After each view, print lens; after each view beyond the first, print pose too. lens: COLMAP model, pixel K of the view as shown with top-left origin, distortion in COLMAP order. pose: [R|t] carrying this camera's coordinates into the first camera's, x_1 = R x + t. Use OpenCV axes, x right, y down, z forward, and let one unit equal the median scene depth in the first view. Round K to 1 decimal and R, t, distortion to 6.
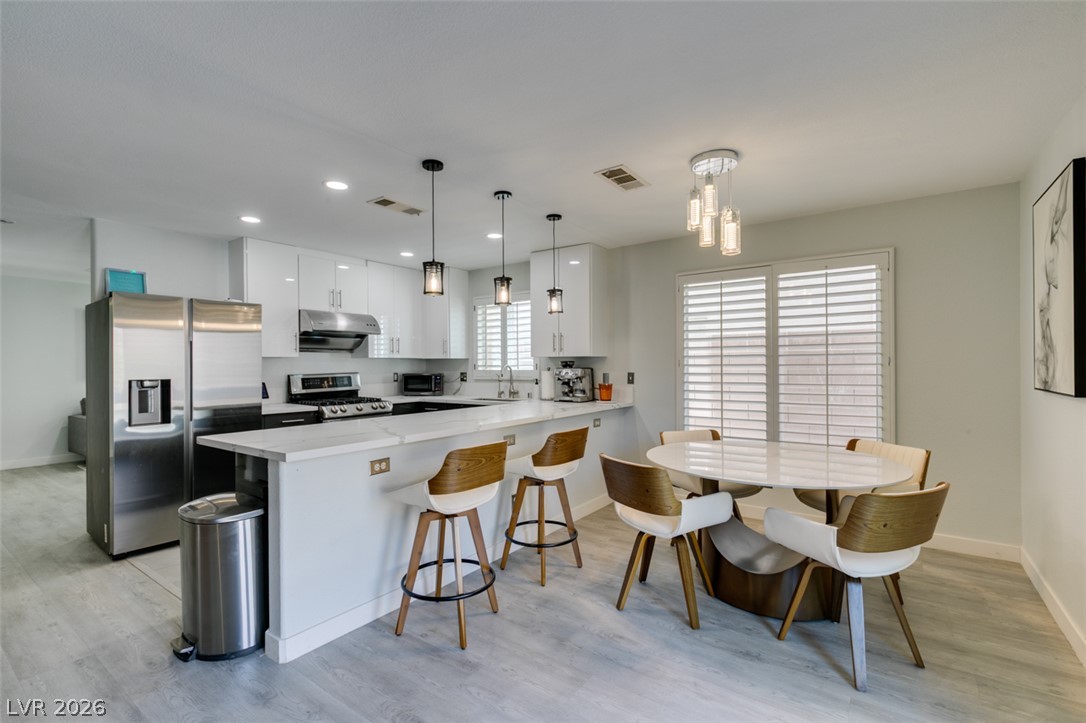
lens RADIAL K [[486.5, 0, 540.1], [0, 486.5, 365.5], [0, 0, 1]] dist [0.001124, -0.000158]
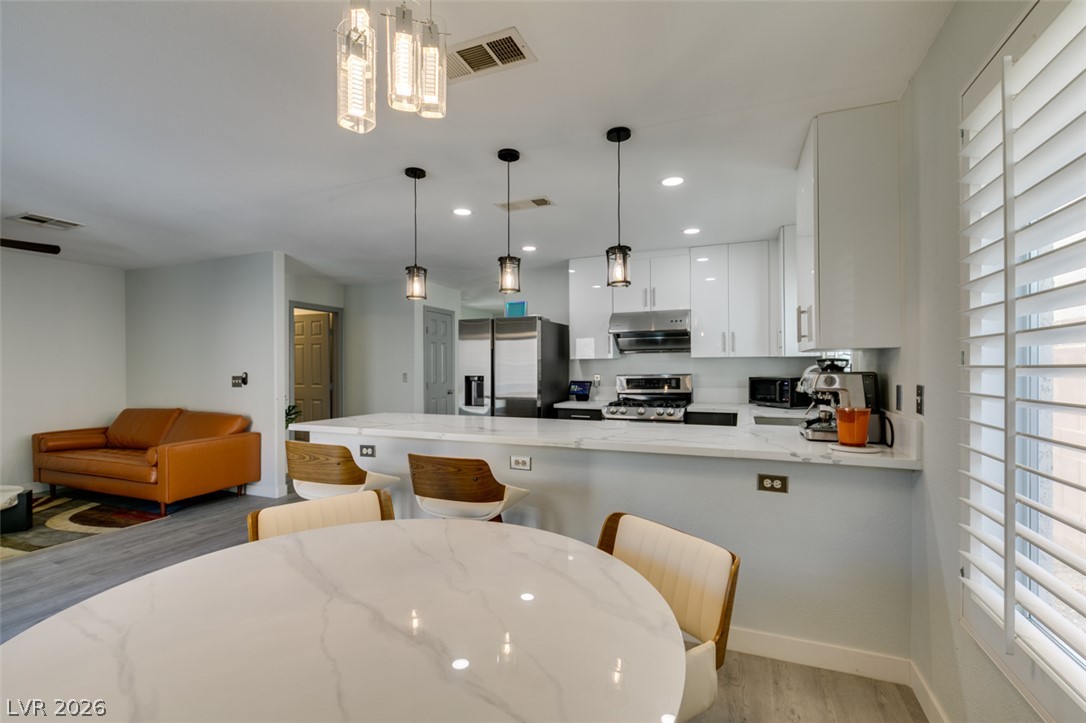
lens RADIAL K [[486.5, 0, 540.6], [0, 486.5, 374.8], [0, 0, 1]] dist [0.001124, -0.000158]
pose [[0.235183, 0.018676, -0.971772, 0.504906], [0.001929, 0.999804, 0.019681, -0.003142], [0.971949, -0.006503, 0.235101, 0.605016]]
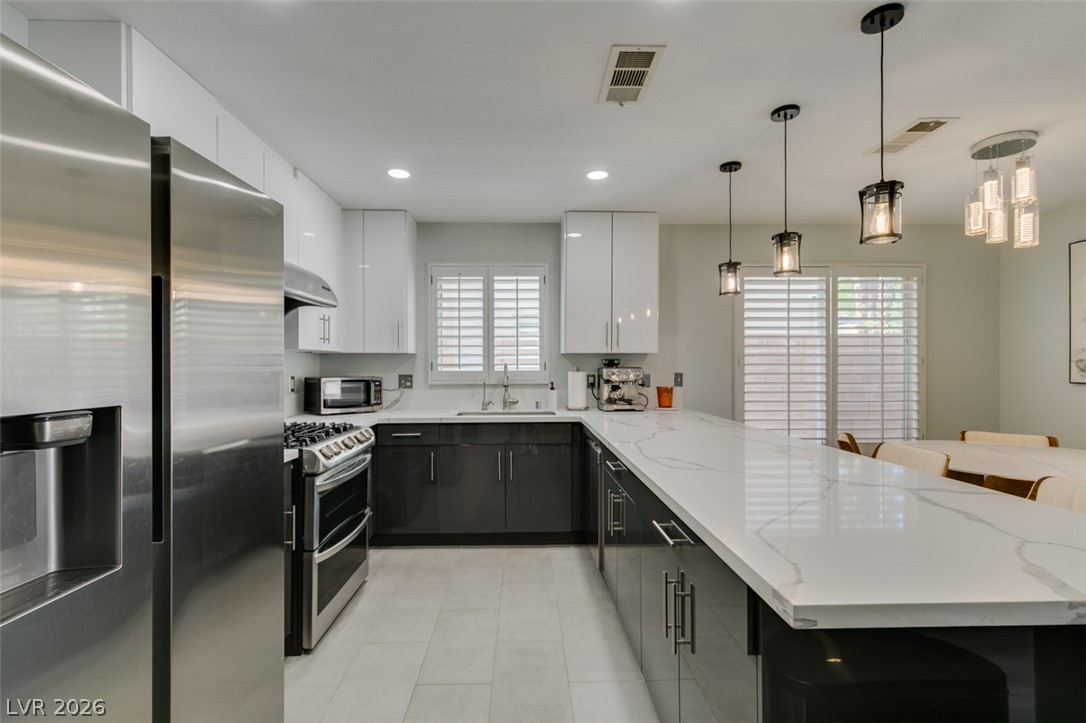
lens RADIAL K [[486.5, 0, 533.8], [0, 486.5, 366.0], [0, 0, 1]] dist [0.001124, -0.000158]
pose [[0.795534, 0.001909, 0.605905, -0.540763], [-0.001642, 0.999998, -0.000995, 0.003717], [-0.605906, -0.000204, 0.795536, 0.472892]]
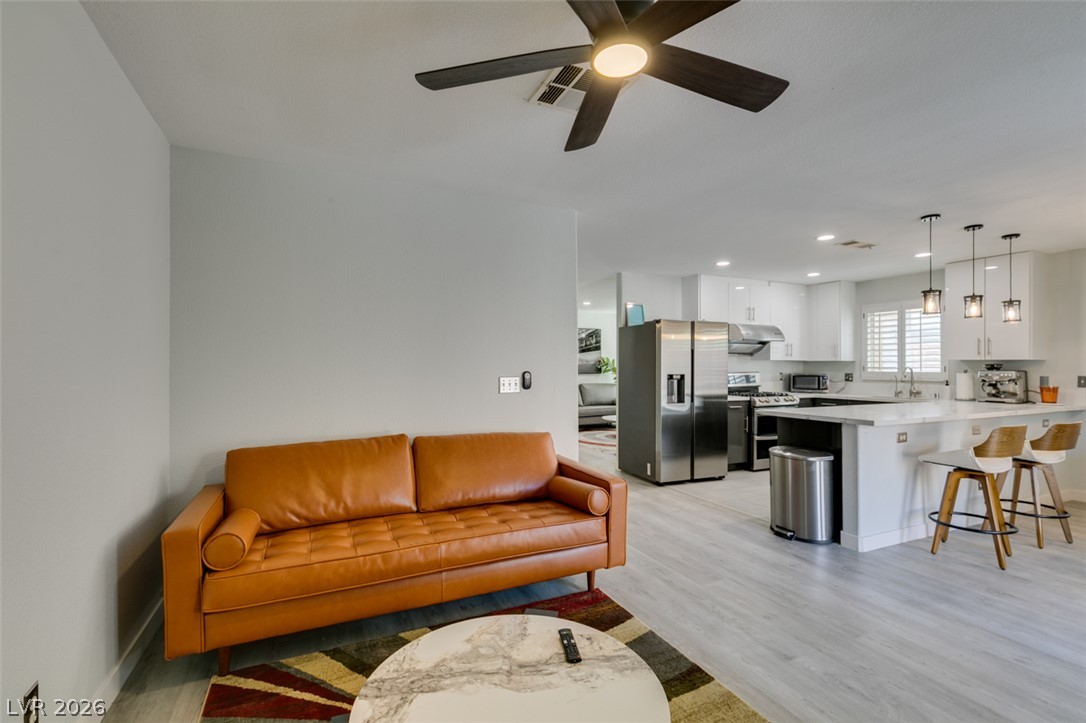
lens RADIAL K [[486.5, 0, 541.5], [0, 486.5, 362.9], [0, 0, 1]] dist [0.001124, -0.000158]
pose [[0.874999, 0.005376, -0.484095, -0.301353], [-0.008992, 0.999946, -0.005148, 0.002777], [0.484042, 0.008857, 0.875000, -0.409221]]
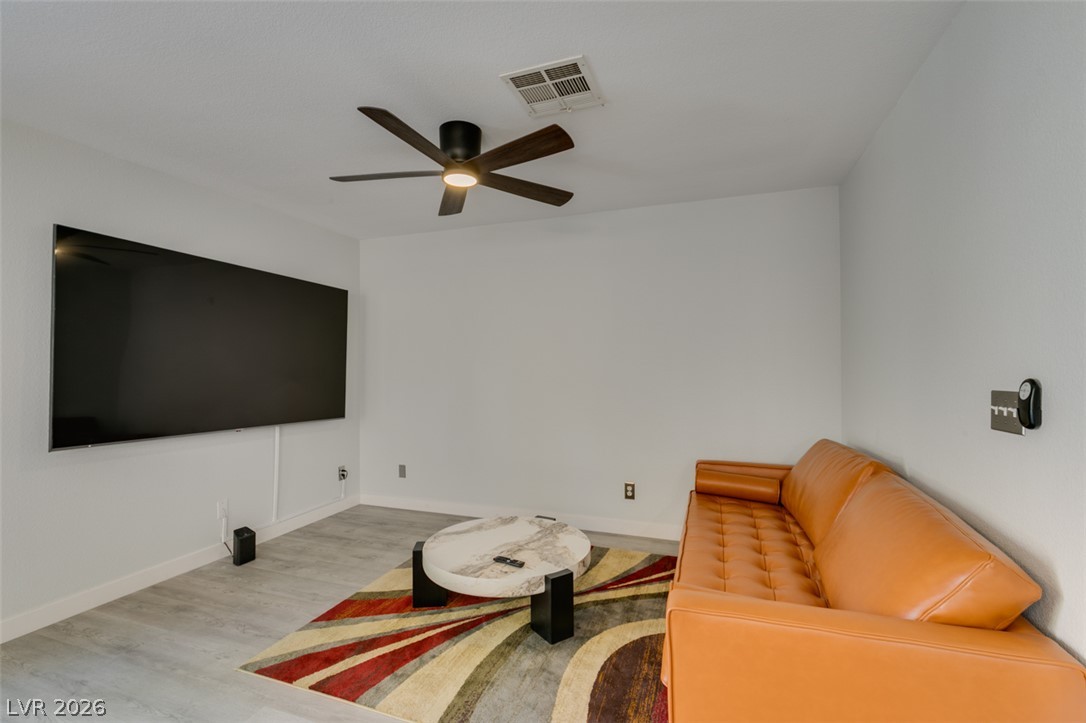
lens RADIAL K [[486.5, 0, 543.1], [0, 486.5, 363.9], [0, 0, 1]] dist [0.001124, -0.000158]
pose [[-0.961870, 0.009111, -0.273355, -0.351519], [0.009289, 0.999957, 0.000643, 0.001408], [0.273349, -0.001920, -0.961913, 0.407195]]
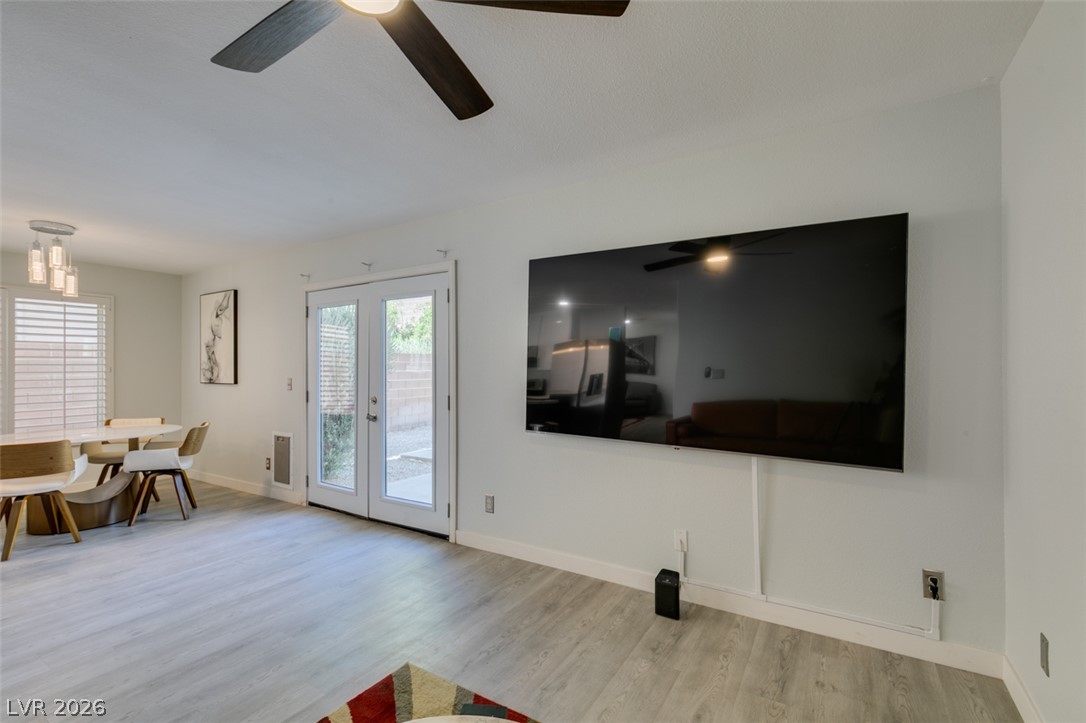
lens RADIAL K [[486.5, 0, 540.7], [0, 486.5, 363.8], [0, 0, 1]] dist [0.001124, -0.000158]
pose [[-0.063657, 0.014933, 0.997860, -0.664392], [0.007343, 0.999868, -0.014495, 0.003573], [-0.997945, 0.006404, -0.063759, -0.185112]]
